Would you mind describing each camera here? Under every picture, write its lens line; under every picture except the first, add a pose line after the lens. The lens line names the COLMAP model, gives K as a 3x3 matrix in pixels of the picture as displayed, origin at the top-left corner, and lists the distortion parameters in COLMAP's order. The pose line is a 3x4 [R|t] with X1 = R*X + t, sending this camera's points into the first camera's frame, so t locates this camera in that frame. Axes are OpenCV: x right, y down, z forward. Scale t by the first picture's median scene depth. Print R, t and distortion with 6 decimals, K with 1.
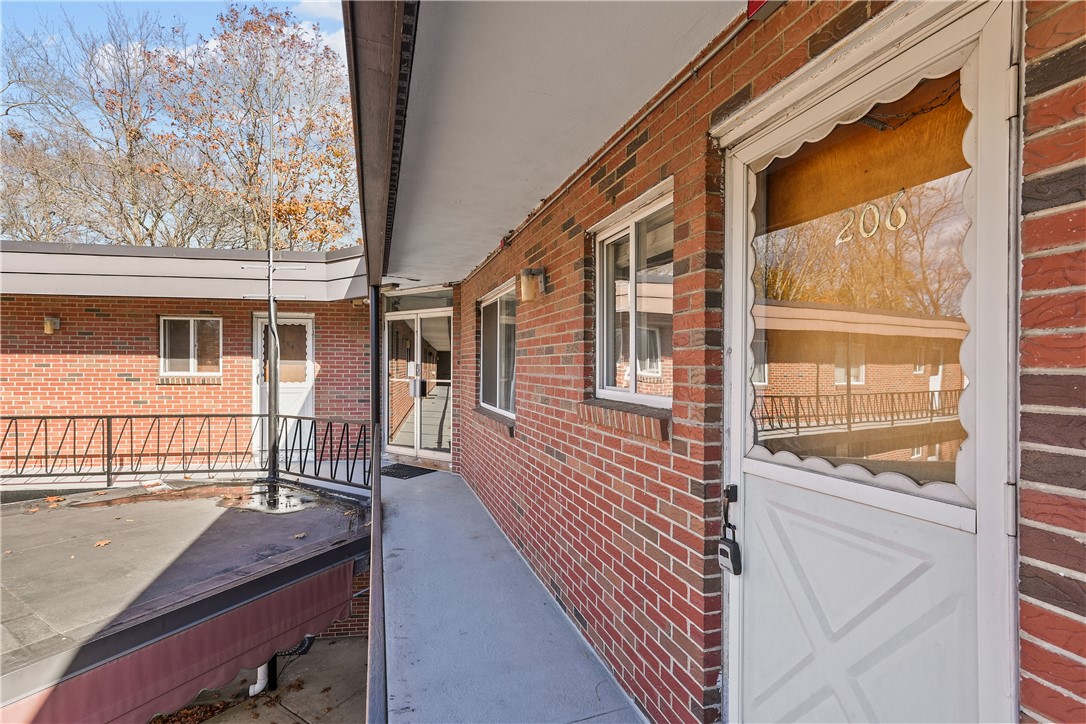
lens RADIAL K [[524.8, 0, 540.6], [0, 524.8, 360.4], [0, 0, 1]] dist [0.000554, 0.005288]
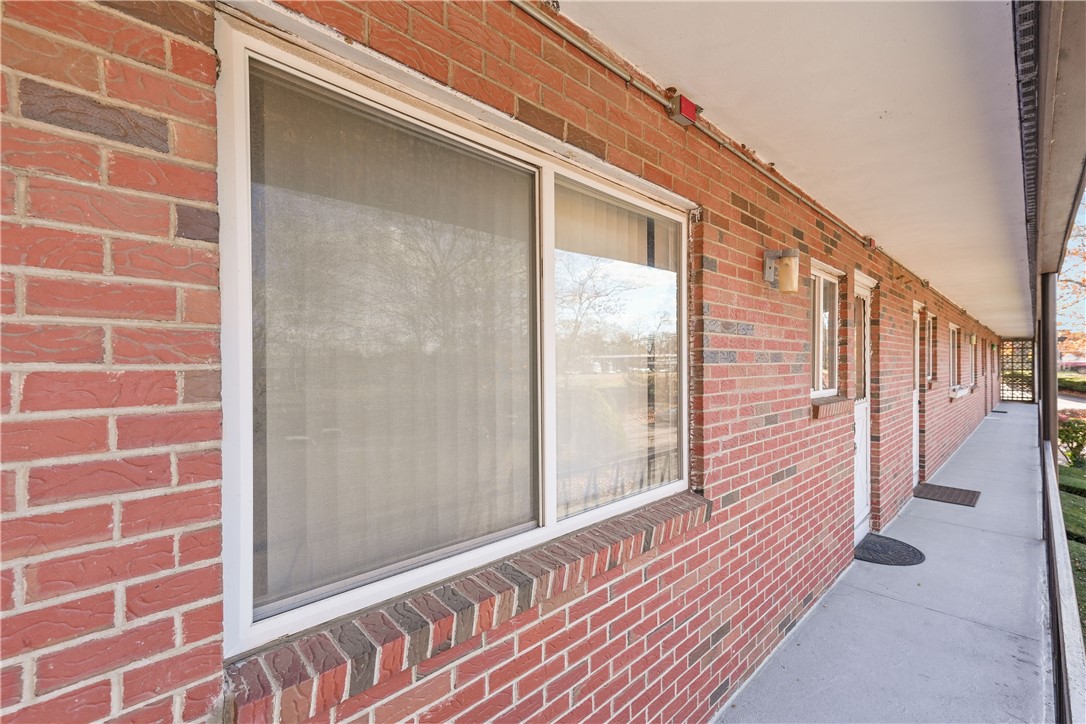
lens RADIAL K [[524.8, 0, 540.6], [0, 524.8, 360.4], [0, 0, 1]] dist [0.000554, 0.005288]
pose [[-0.490038, 0.001754, 0.871699, -0.551810], [-0.005394, 0.999973, -0.005045, -0.008589], [-0.871684, -0.007174, -0.490015, 1.824335]]
